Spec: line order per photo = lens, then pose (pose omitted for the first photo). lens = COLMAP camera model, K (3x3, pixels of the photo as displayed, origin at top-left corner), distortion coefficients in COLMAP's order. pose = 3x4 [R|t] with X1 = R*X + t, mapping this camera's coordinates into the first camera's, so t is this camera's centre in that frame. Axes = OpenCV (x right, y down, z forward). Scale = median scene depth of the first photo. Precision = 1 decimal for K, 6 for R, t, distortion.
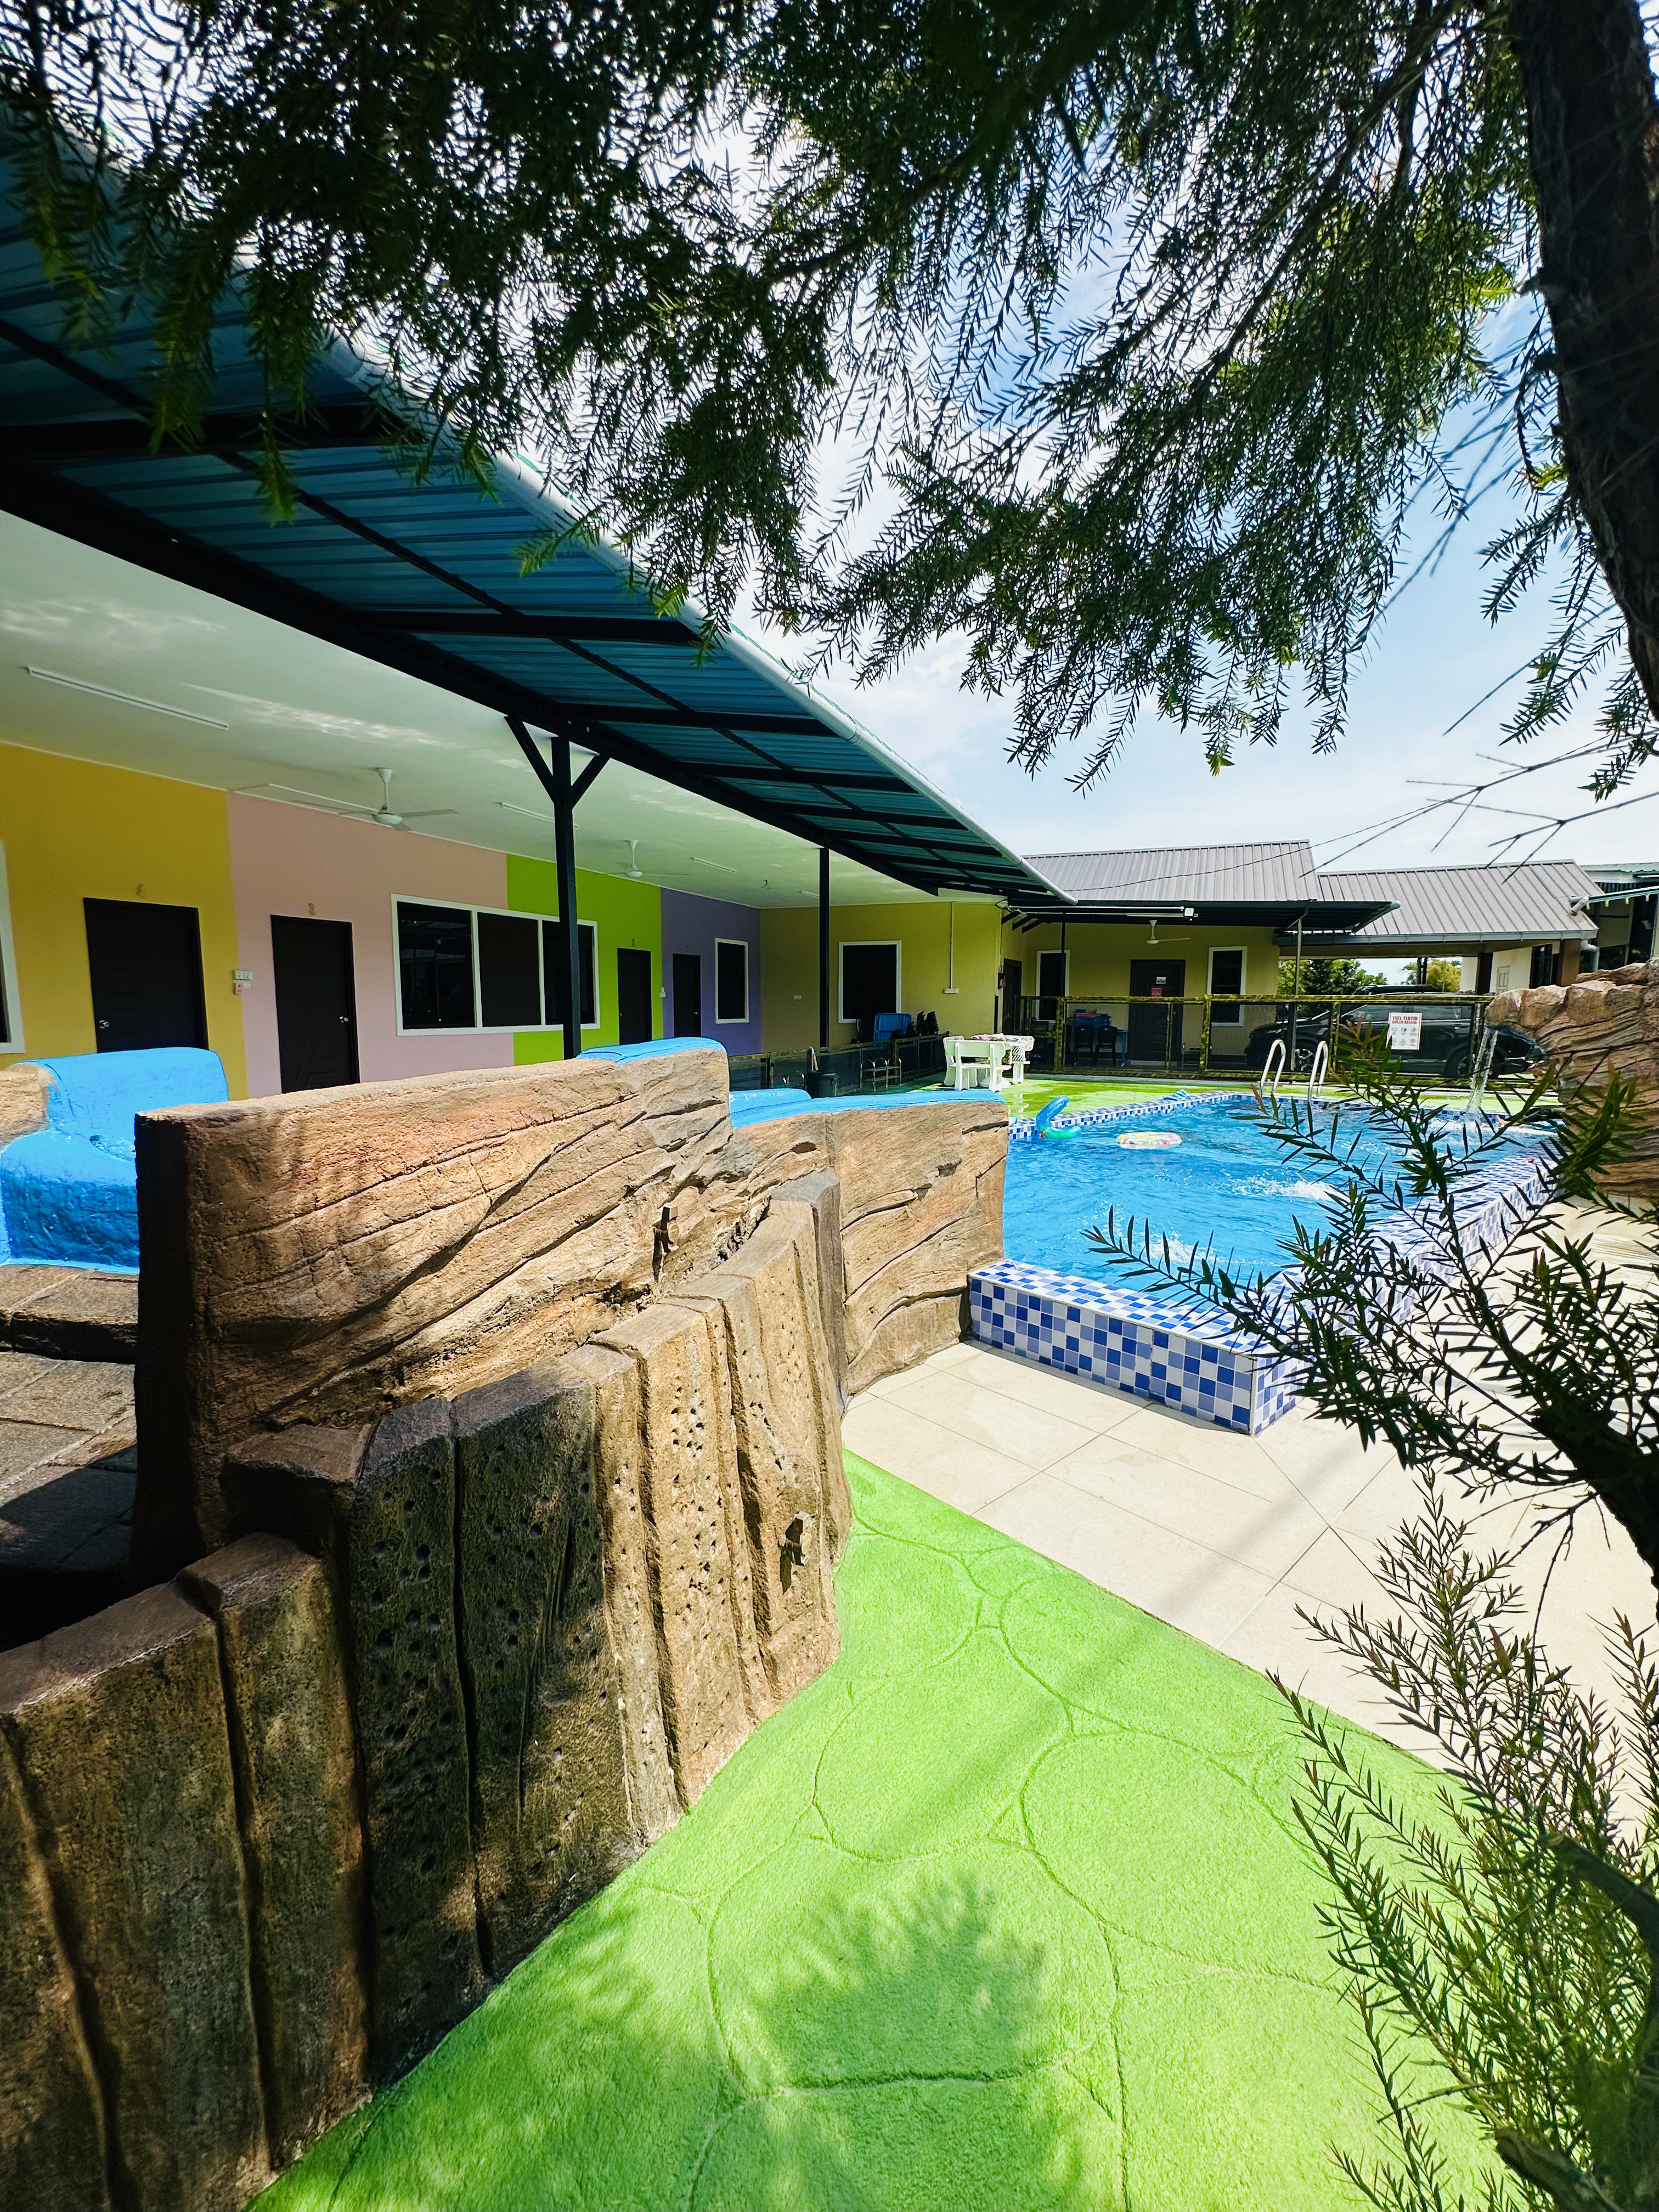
lens RADIAL K [[870.5, 0, 824.8], [0, 870.5, 1102.6], [0, 0, 1]] dist [-0.002293, 0.000838]
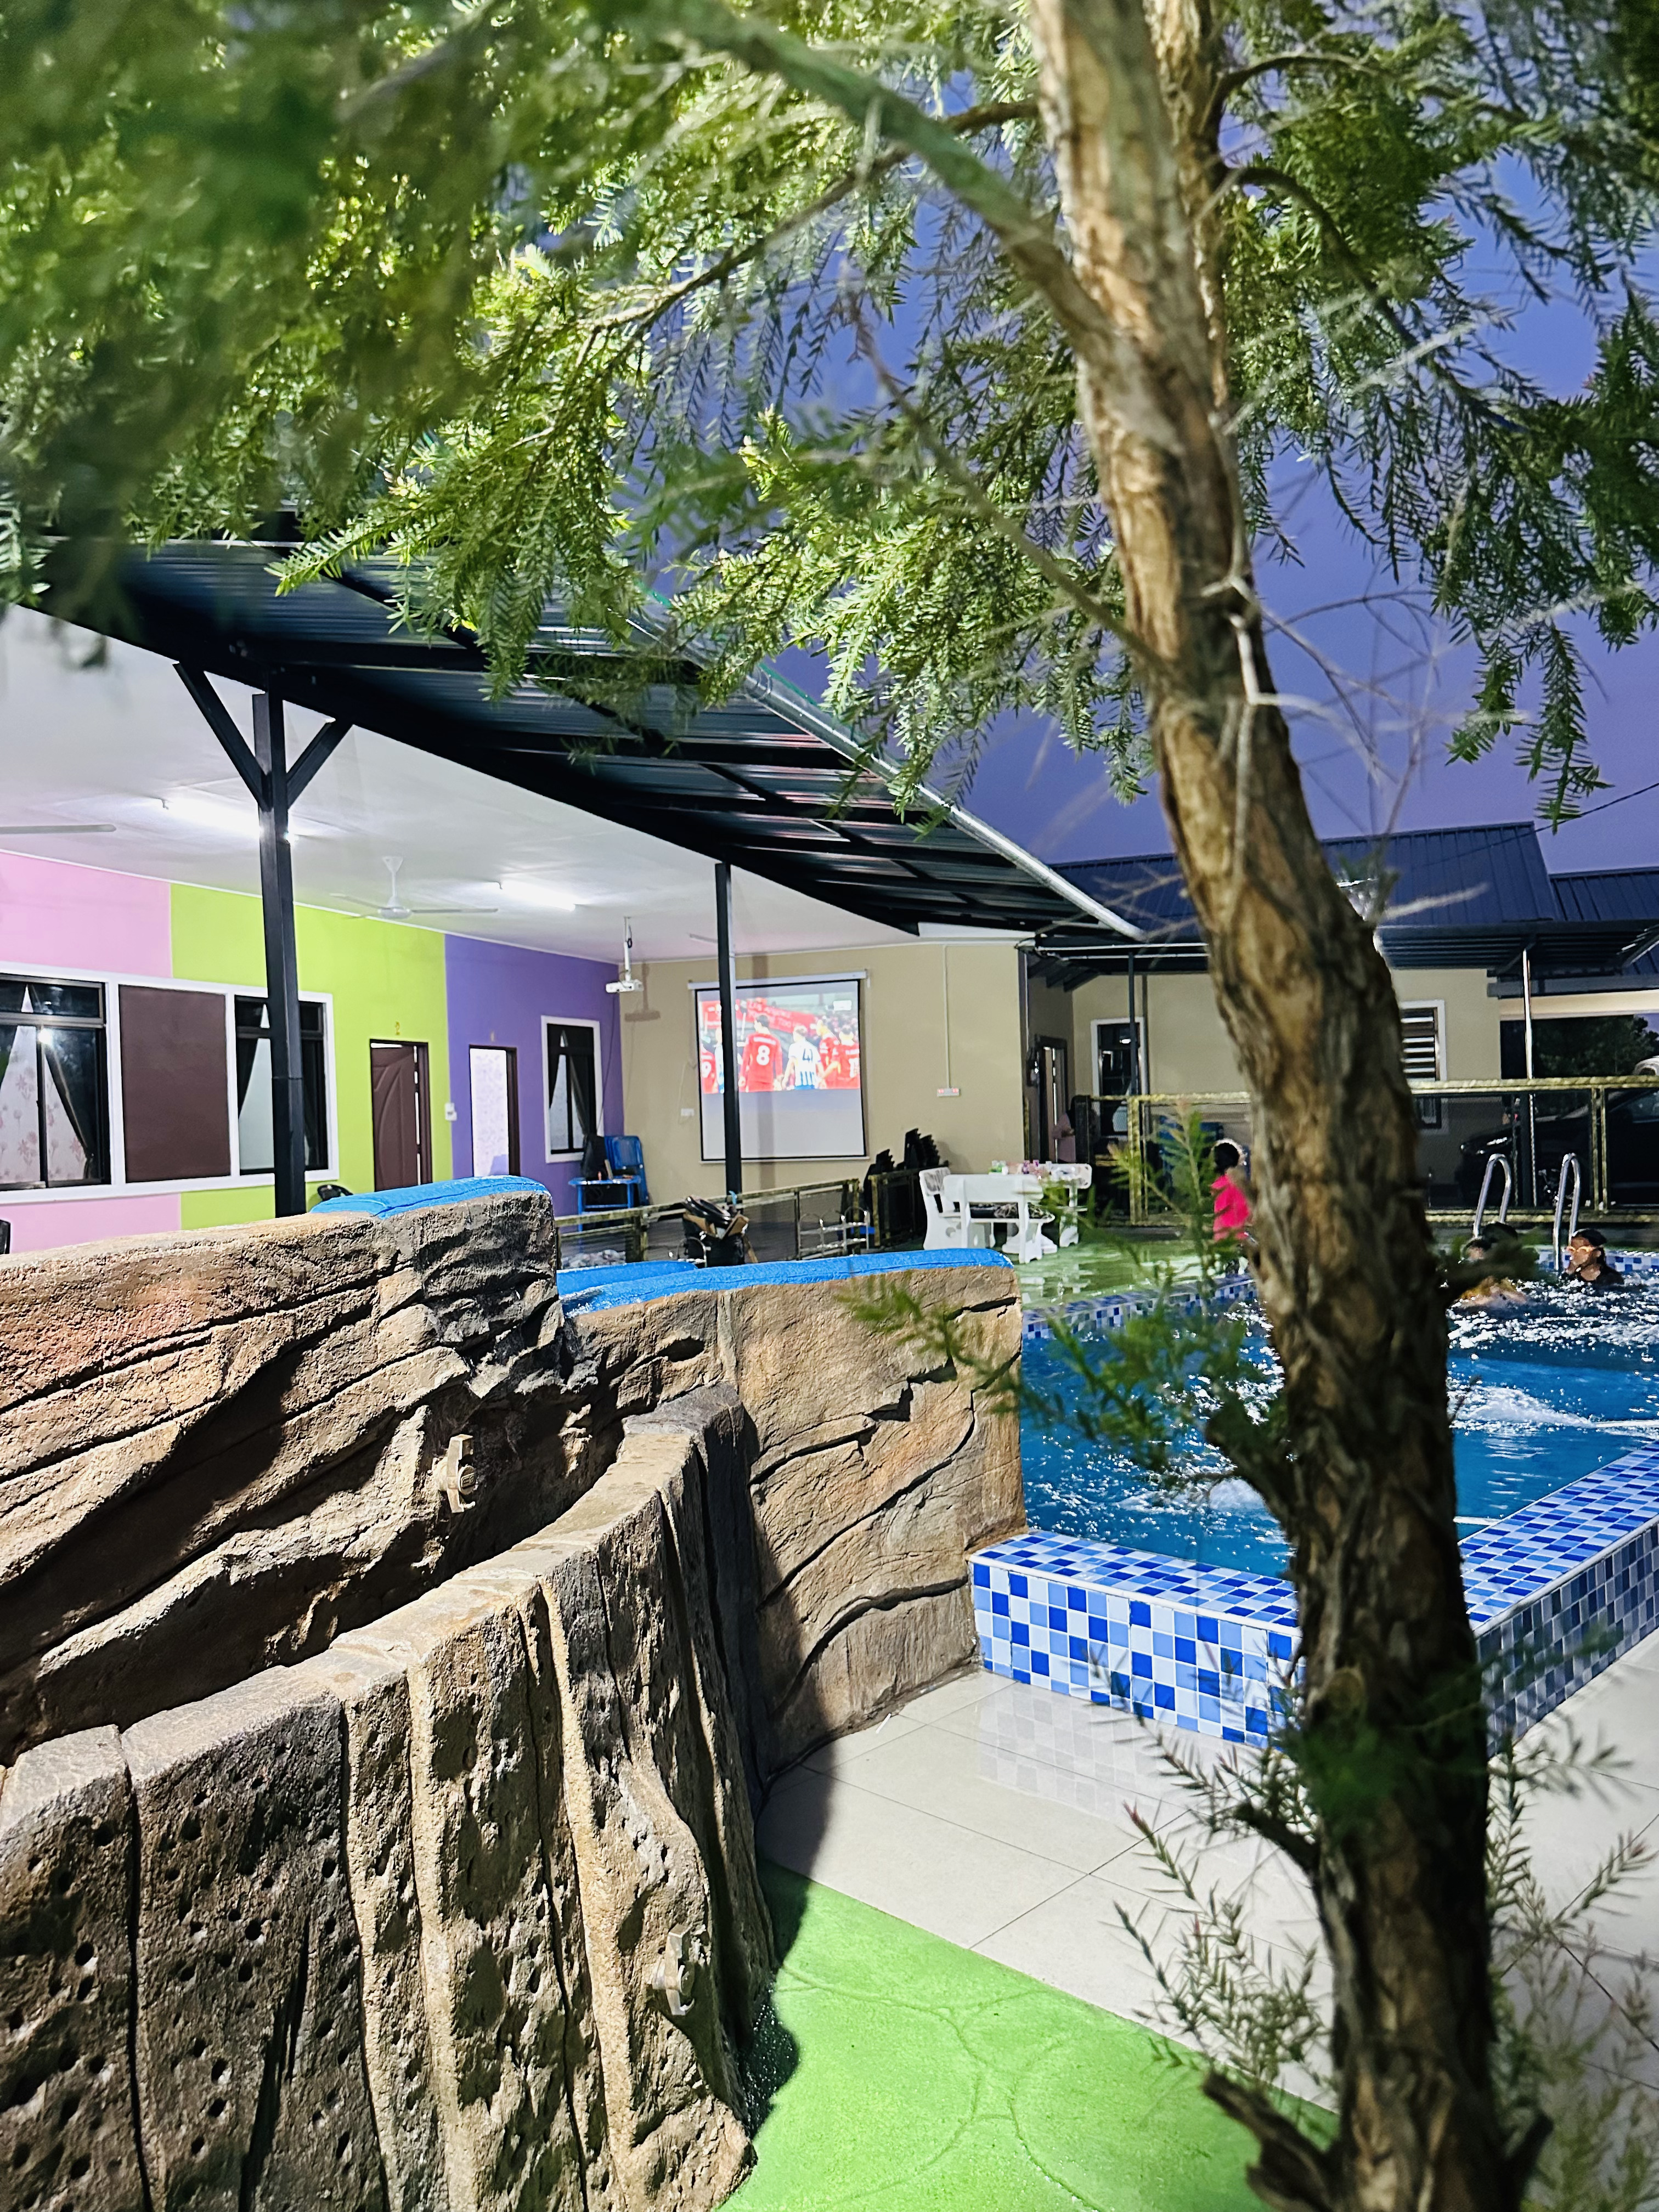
lens RADIAL K [[1577.1, 0, 826.4], [0, 1577.1, 1116.7], [0, 0, 1]] dist [0.058560, -0.089657]
pose [[0.998173, -0.034249, 0.049779, 0.024935], [0.039834, 0.992458, -0.115929, 0.019170], [-0.045433, 0.117700, 0.992009, -0.120030]]
